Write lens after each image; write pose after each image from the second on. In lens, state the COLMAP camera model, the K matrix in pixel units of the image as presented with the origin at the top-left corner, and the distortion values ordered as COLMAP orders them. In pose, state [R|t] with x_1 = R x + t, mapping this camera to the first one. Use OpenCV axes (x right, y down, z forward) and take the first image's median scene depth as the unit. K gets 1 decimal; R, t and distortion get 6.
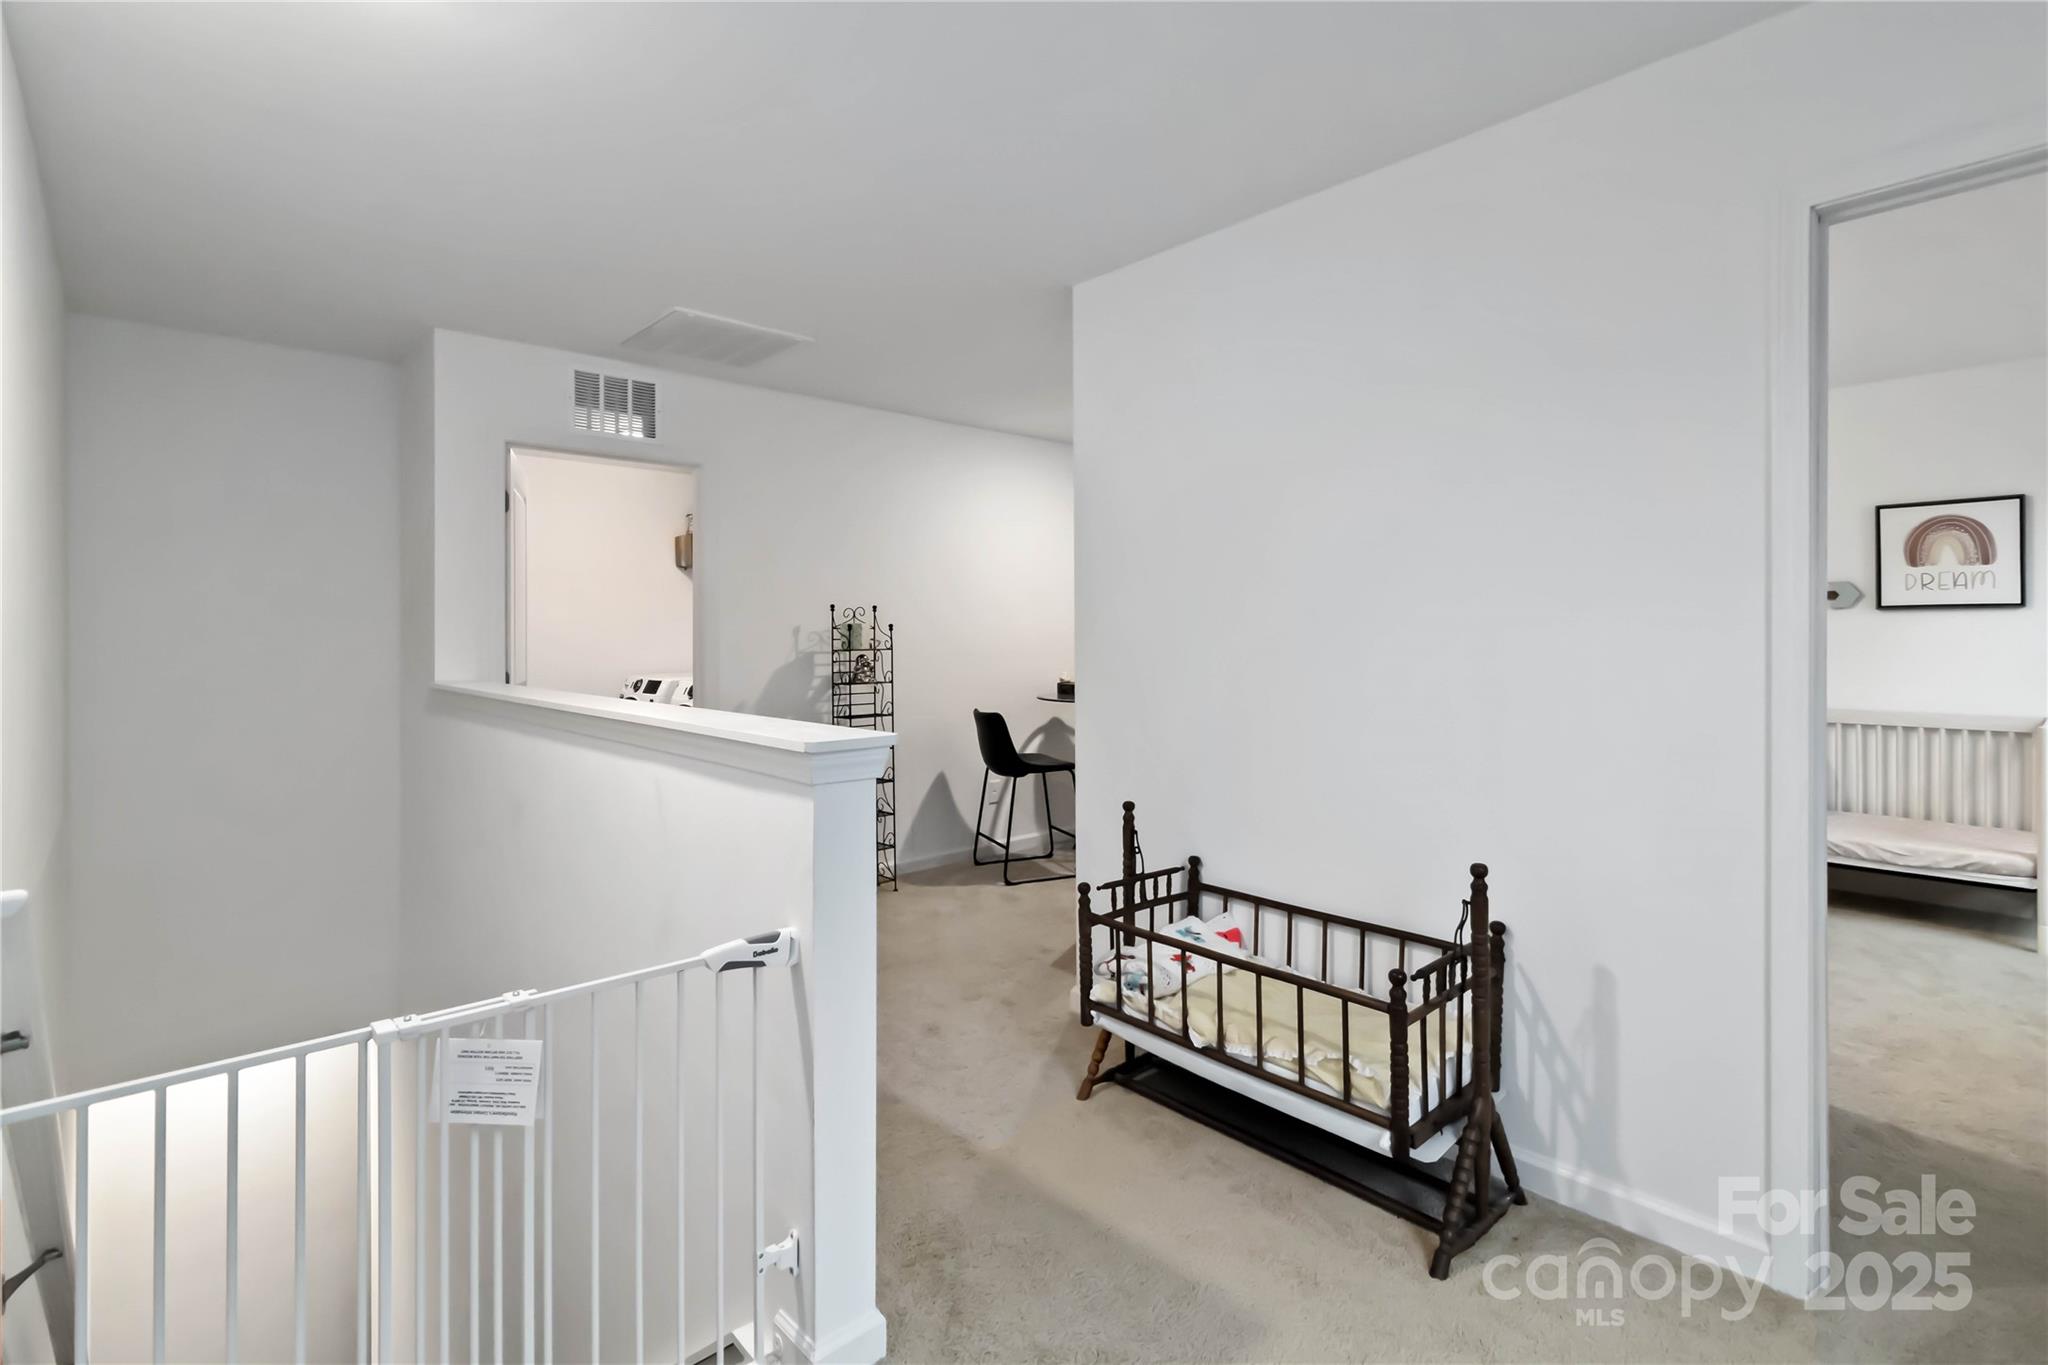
lens RADIAL K [[951.0, 0, 1027.7], [0, 951.0, 667.1], [0, 0, 1]] dist [0.001369, 0.000879]
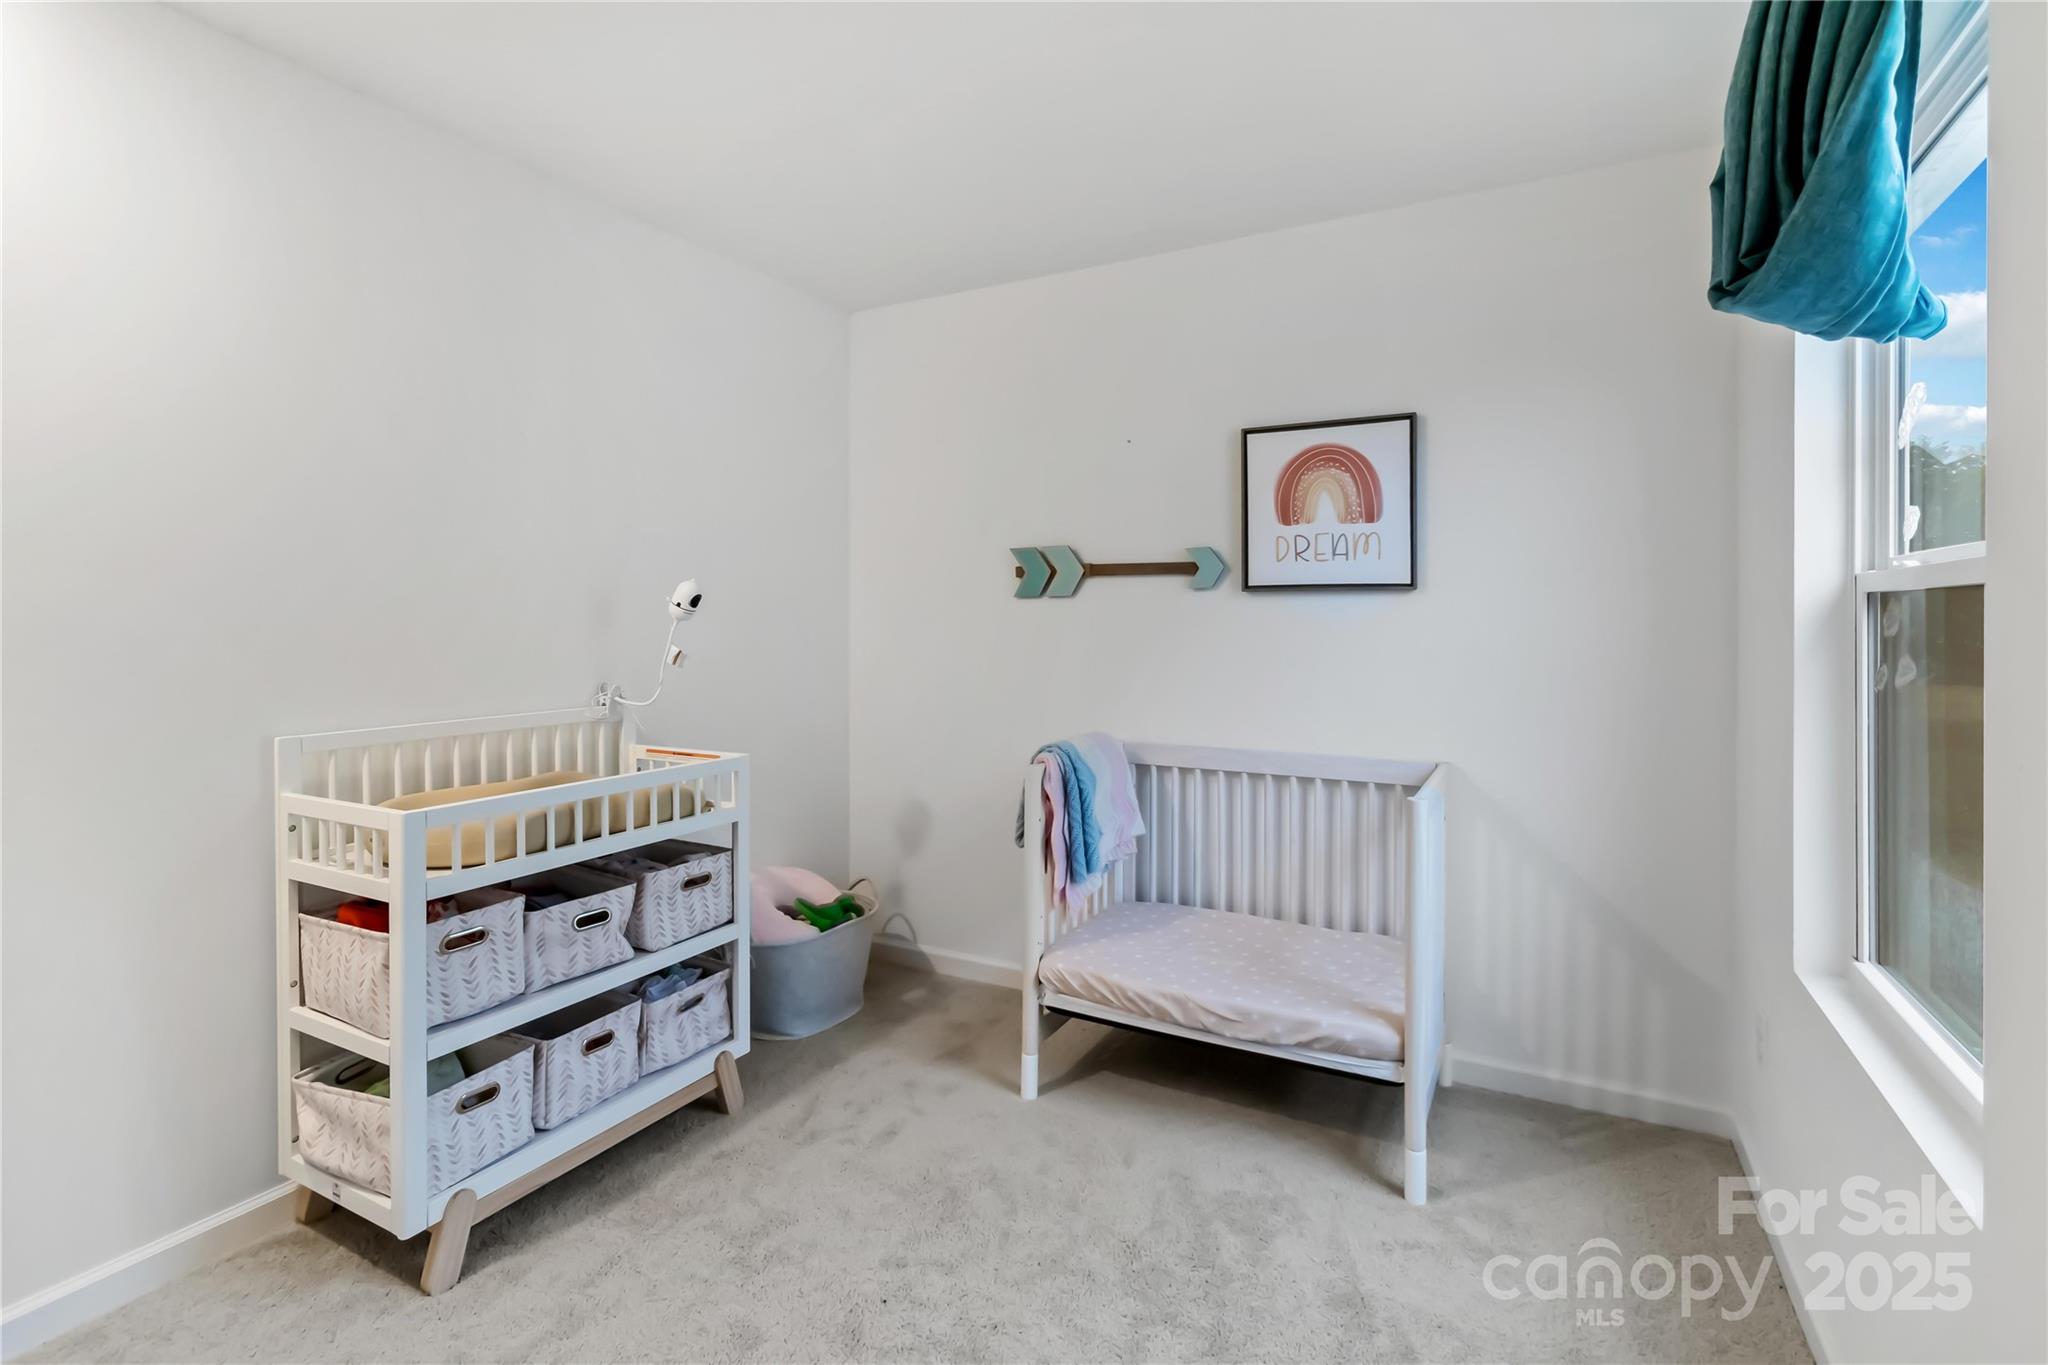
lens RADIAL K [[951.0, 0, 1019.3], [0, 951.0, 670.8], [0, 0, 1]] dist [0.001369, 0.000879]
pose [[0.942340, -0.003970, 0.334632, 0.568552], [-0.000568, 0.999909, 0.013463, -0.016619], [-0.334655, -0.012877, 0.942253, 0.475321]]
